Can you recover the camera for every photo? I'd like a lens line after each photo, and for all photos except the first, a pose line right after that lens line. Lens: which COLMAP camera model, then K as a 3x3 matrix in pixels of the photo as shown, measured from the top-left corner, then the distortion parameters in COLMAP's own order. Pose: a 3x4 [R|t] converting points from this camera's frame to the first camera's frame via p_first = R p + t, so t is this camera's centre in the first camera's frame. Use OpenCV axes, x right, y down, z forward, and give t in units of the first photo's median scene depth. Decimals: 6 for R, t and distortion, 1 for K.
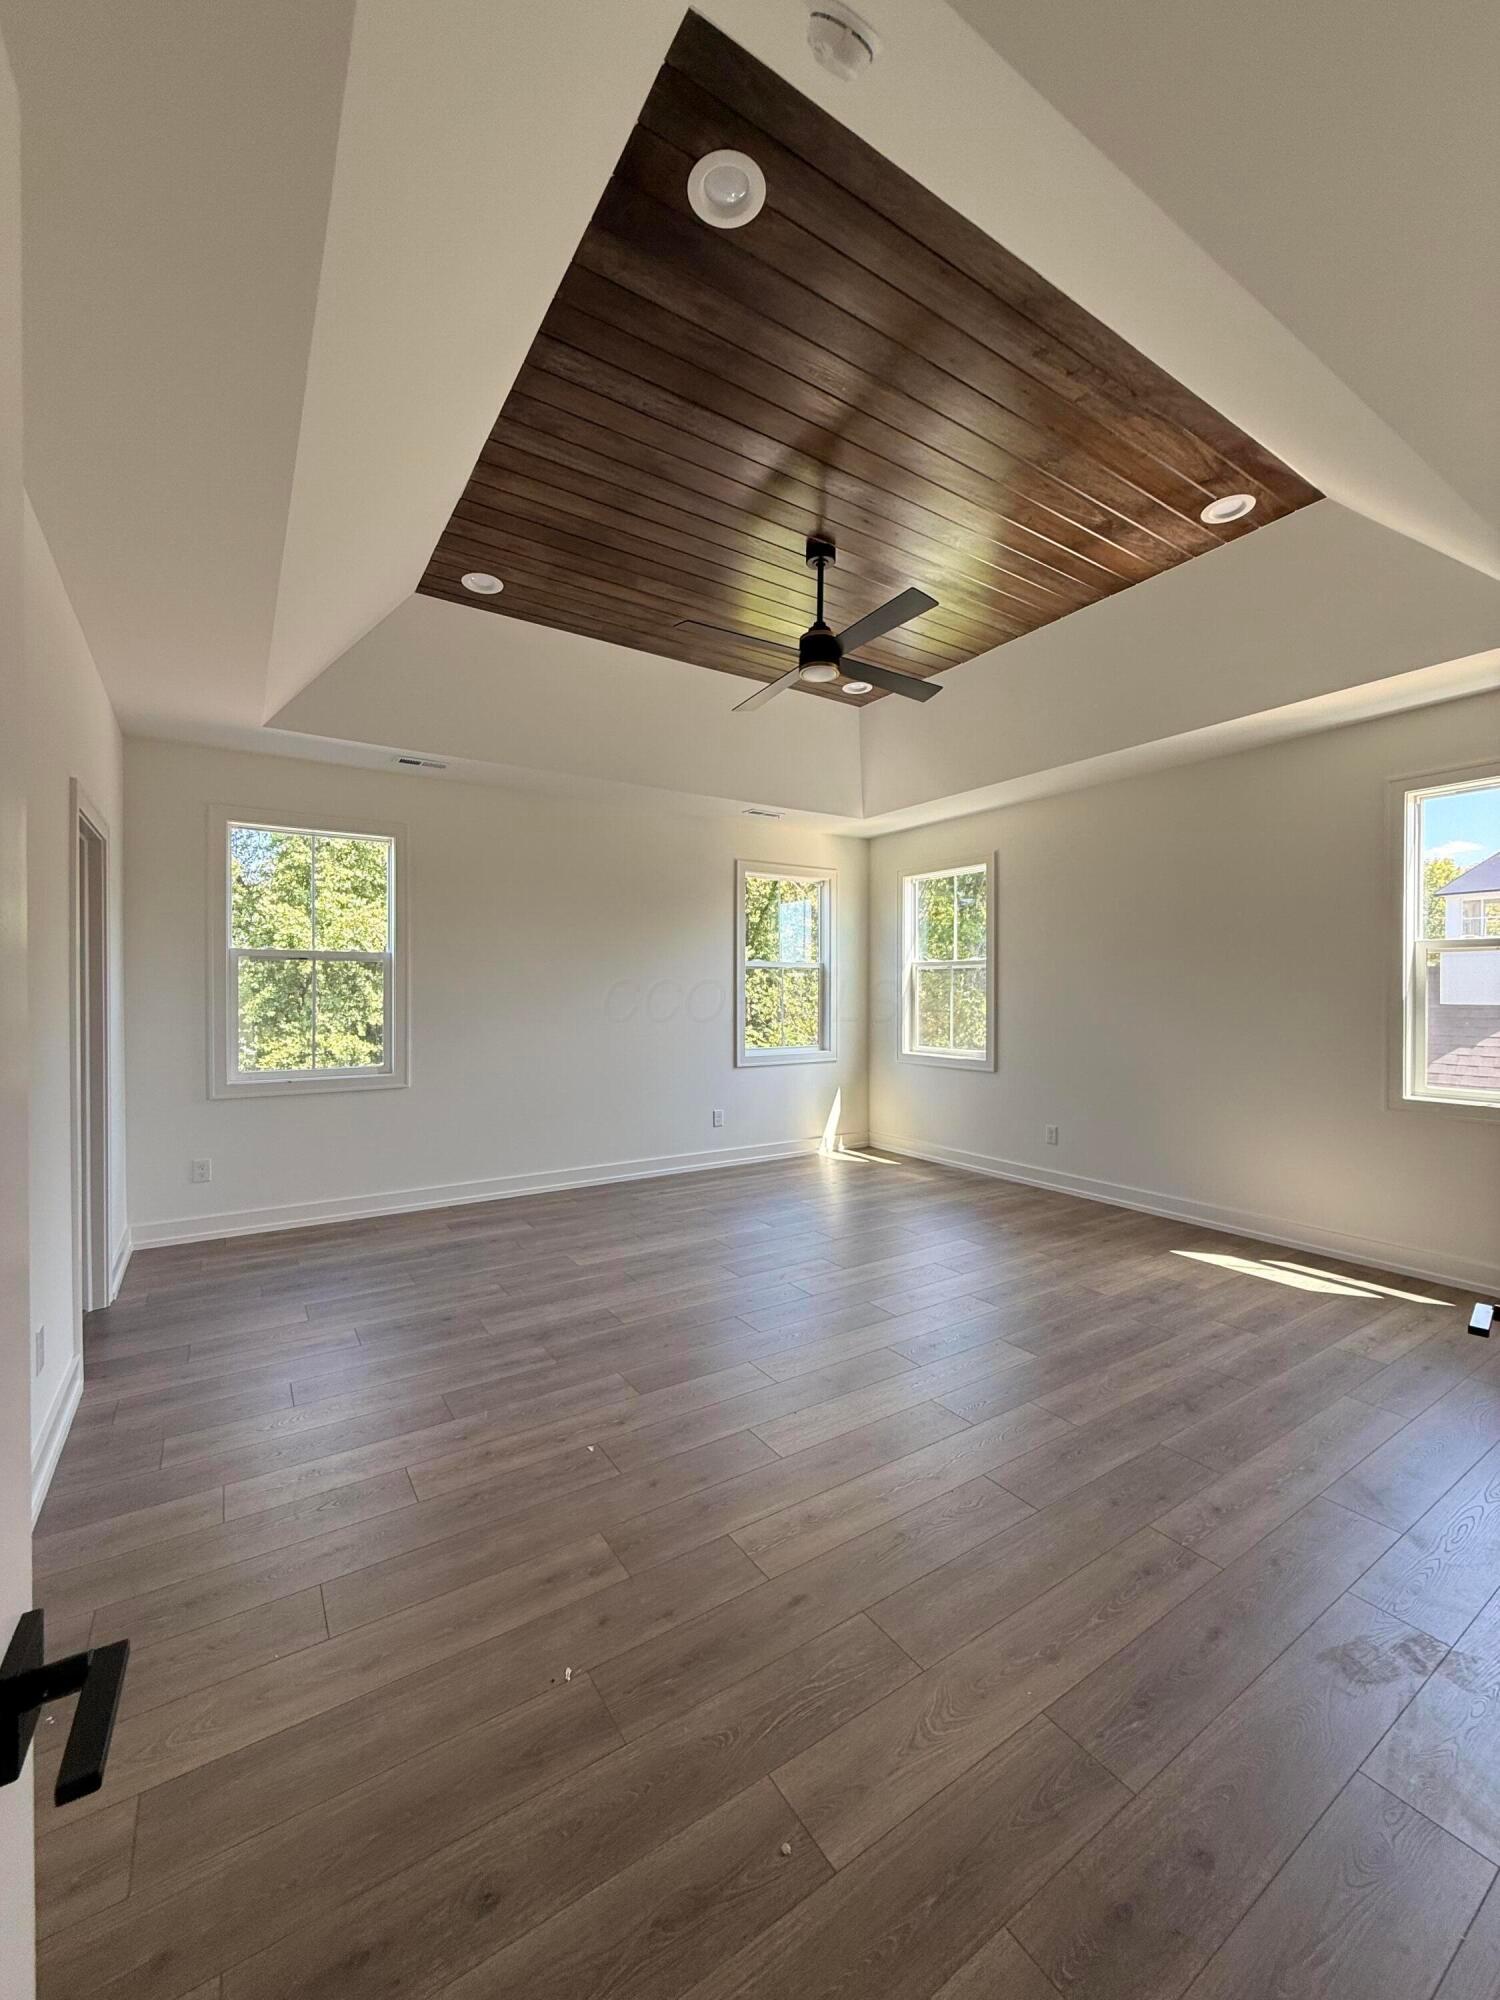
lens RADIAL K [[794.6, 0, 746.3], [0, 794.6, 995.4], [0, 0, 1]] dist [-0.001025, -0.000017]
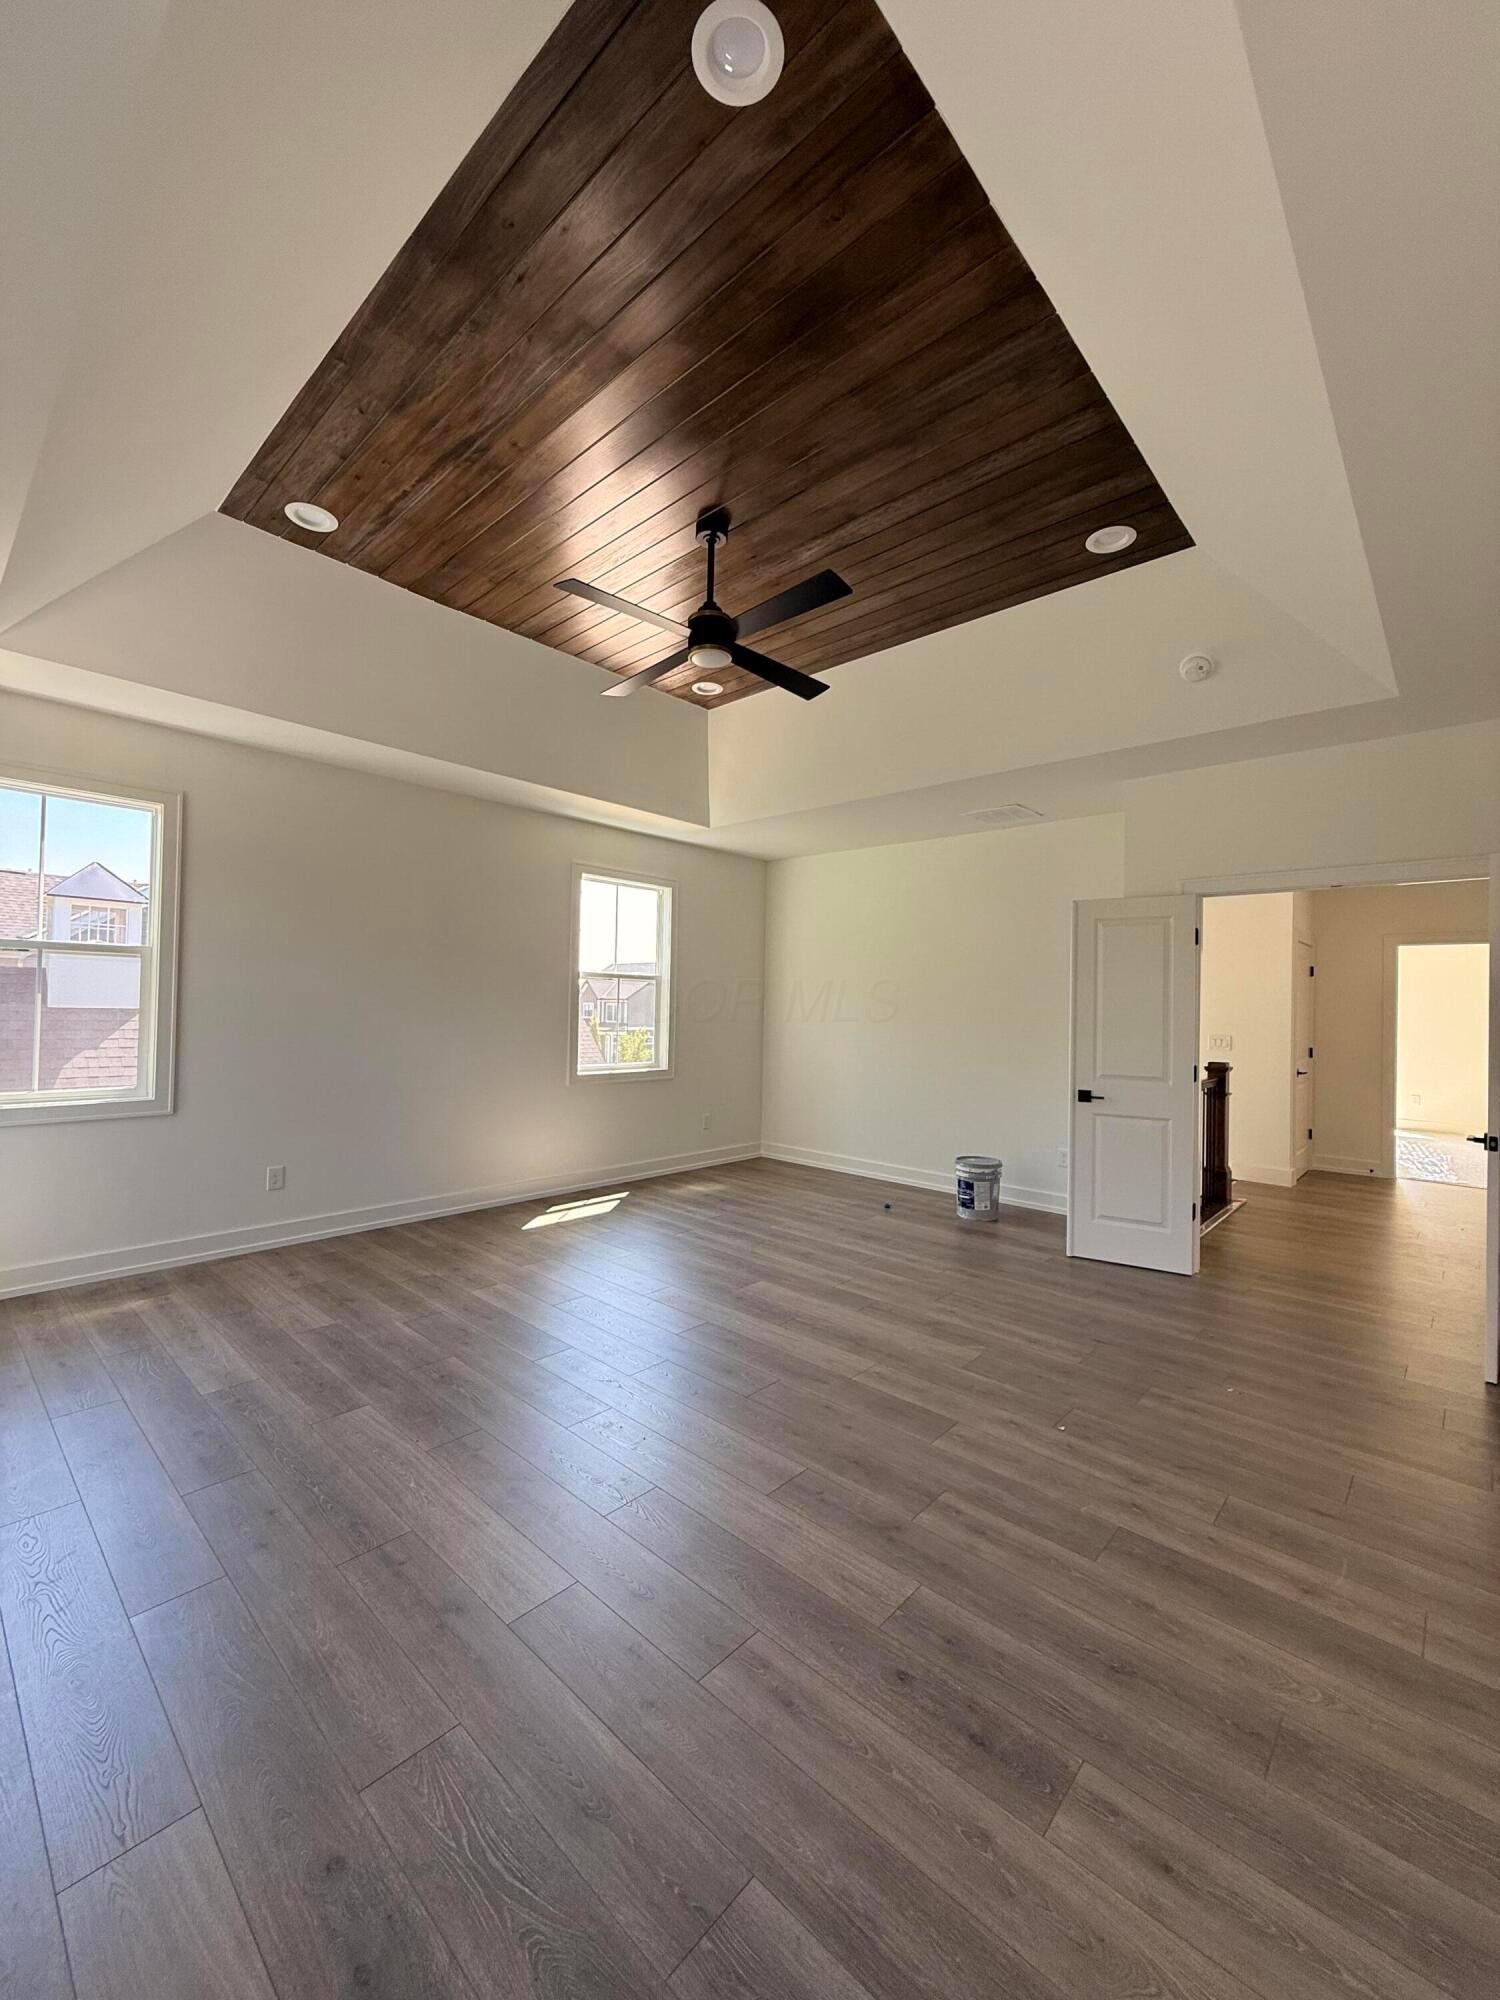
lens RADIAL K [[794.6, 0, 746.3], [0, 794.6, 995.4], [0, 0, 1]] dist [-0.001025, -0.000017]
pose [[-0.240381, 0.009922, 0.970628, -0.887822], [-0.012941, 0.999826, -0.013426, -0.005762], [-0.970592, -0.015788, -0.240210, 1.297263]]
